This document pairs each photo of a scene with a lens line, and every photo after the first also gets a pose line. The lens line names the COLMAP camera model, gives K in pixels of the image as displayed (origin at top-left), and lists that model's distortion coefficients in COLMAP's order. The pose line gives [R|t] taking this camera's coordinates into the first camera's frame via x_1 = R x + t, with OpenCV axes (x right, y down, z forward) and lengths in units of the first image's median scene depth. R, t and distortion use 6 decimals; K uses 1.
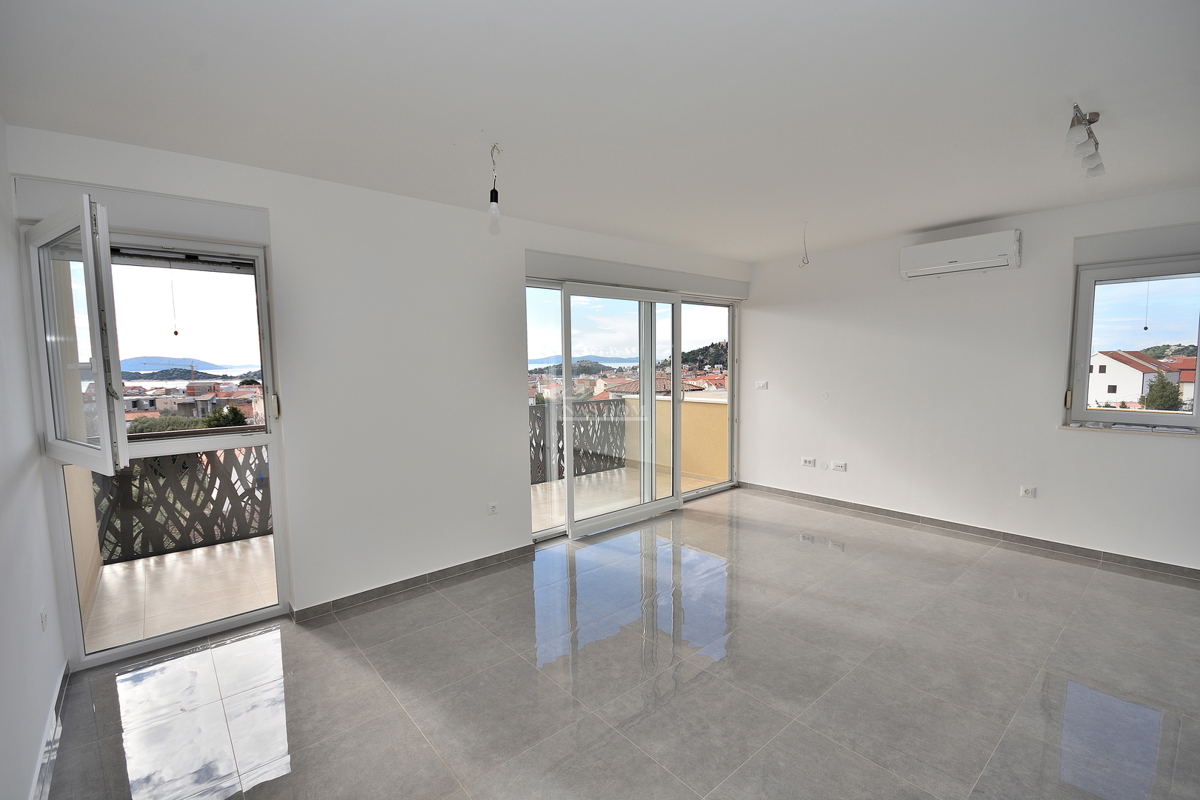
lens RADIAL K [[533.7, 0, 599.8], [0, 533.7, 403.1], [0, 0, 1]] dist [0.003258, -0.003290]
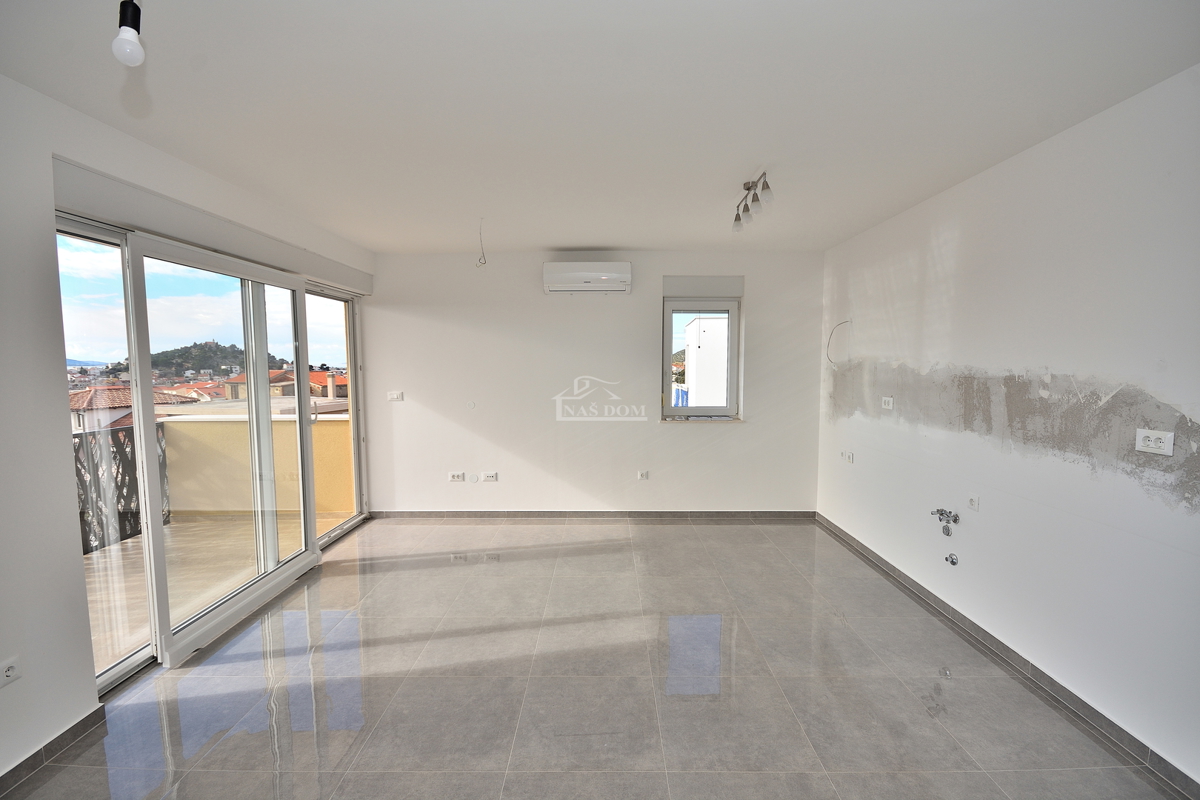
lens RADIAL K [[533.7, 0, 608.9], [0, 533.7, 404.1], [0, 0, 1]] dist [0.003258, -0.003290]
pose [[0.650055, -0.046296, 0.758476, -0.129831], [0.052419, 0.998497, 0.016021, -0.016323], [-0.758077, 0.029344, 0.651505, 0.173717]]
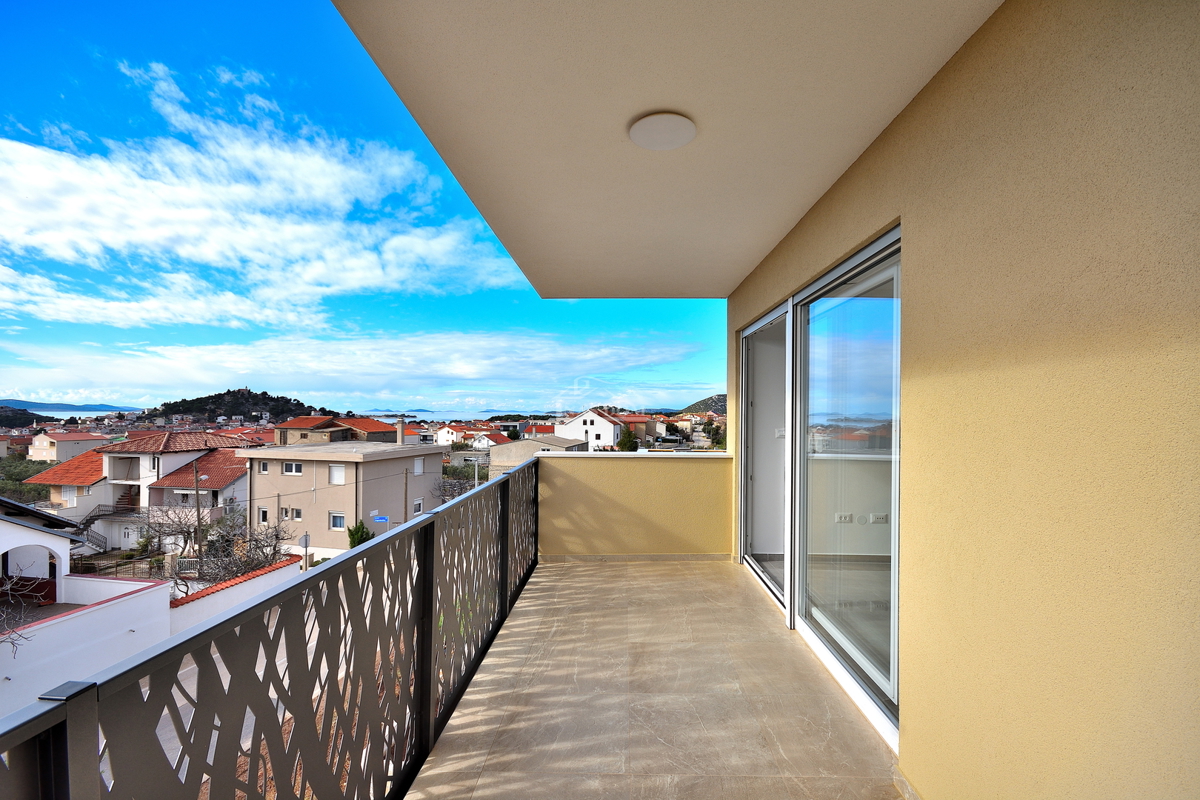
lens RADIAL K [[533.7, 0, 609.2], [0, 533.7, 408.9], [0, 0, 1]] dist [0.003258, -0.003290]
pose [[0.677656, 0.022465, 0.735036, -0.499622], [0.041845, 0.996736, -0.069043, -0.025130], [-0.734188, 0.077545, 0.674504, 0.628834]]
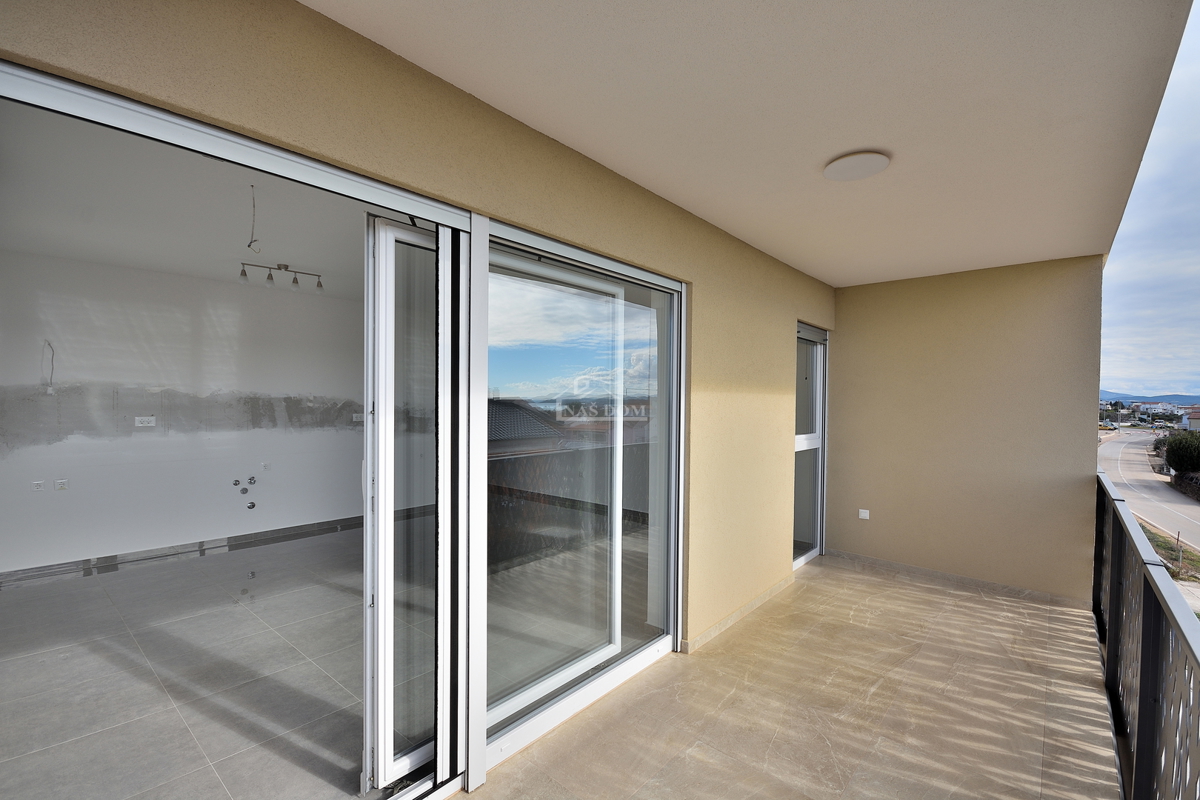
lens RADIAL K [[531.0, 0, 596.2], [0, 531.0, 402.2], [0, 0, 1]] dist [-0.020886, -0.001532]
pose [[-0.989096, 0.004280, -0.147207, 0.044886], [-0.008439, 0.996288, 0.085672, -0.090953], [0.147028, 0.085980, -0.985388, 1.217859]]
